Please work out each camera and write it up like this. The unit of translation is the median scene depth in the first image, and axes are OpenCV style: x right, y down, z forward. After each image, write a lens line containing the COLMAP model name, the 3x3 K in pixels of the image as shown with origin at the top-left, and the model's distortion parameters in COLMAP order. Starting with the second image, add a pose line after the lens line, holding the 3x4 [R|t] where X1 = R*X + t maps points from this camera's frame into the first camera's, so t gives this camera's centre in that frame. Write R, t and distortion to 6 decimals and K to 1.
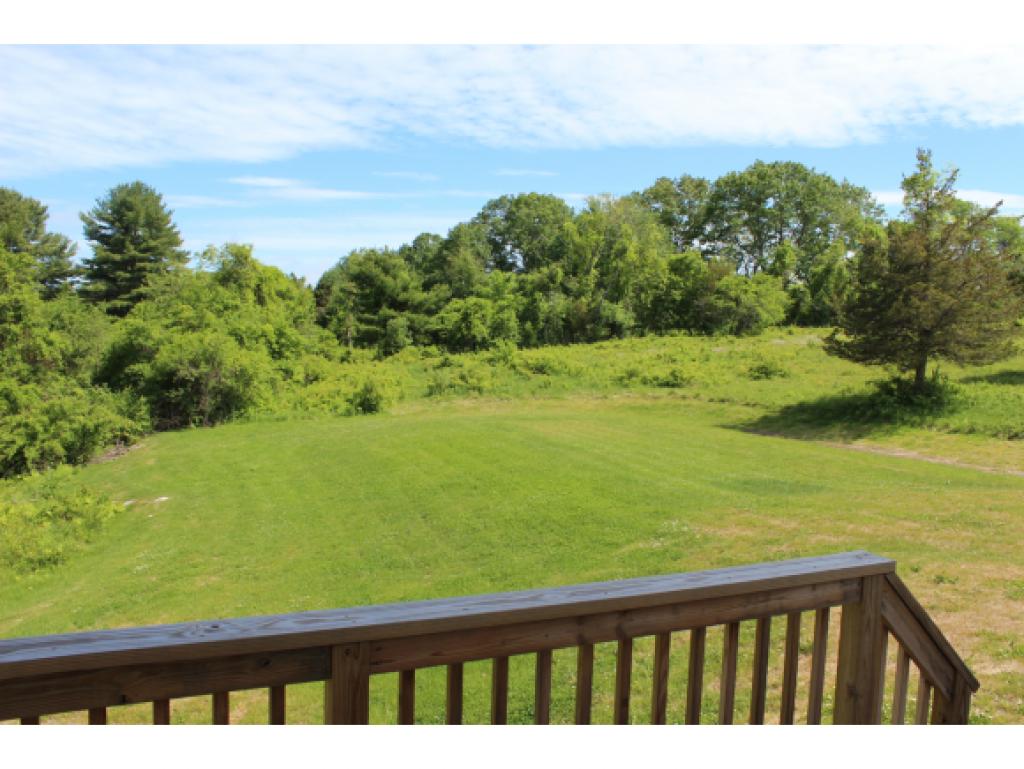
lens RADIAL K [[854.6, 0, 510.8], [0, 854.6, 389.2], [0, 0, 1]] dist [-0.171043, 0.153276]
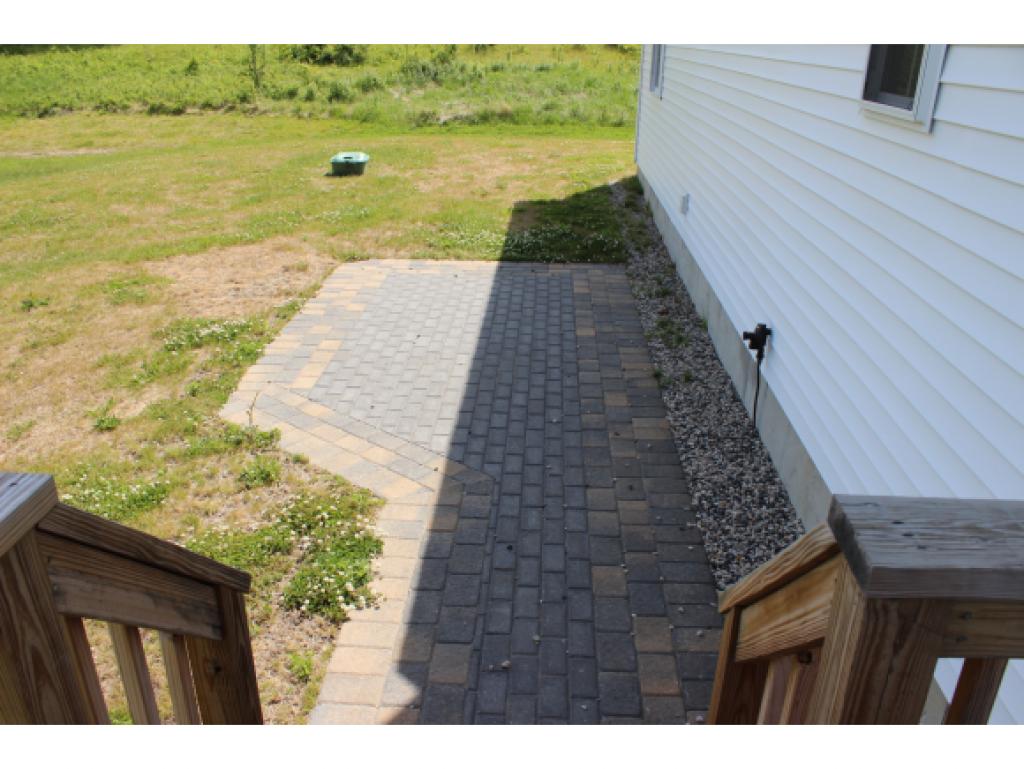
lens RADIAL K [[854.6, 0, 510.8], [0, 854.6, 389.2], [0, 0, 1]] dist [-0.171043, 0.153276]
pose [[0.485311, -0.387970, 0.783551, 0.069559], [0.070340, 0.910581, 0.407301, 0.009105], [-0.871507, -0.142553, 0.469205, 0.154058]]
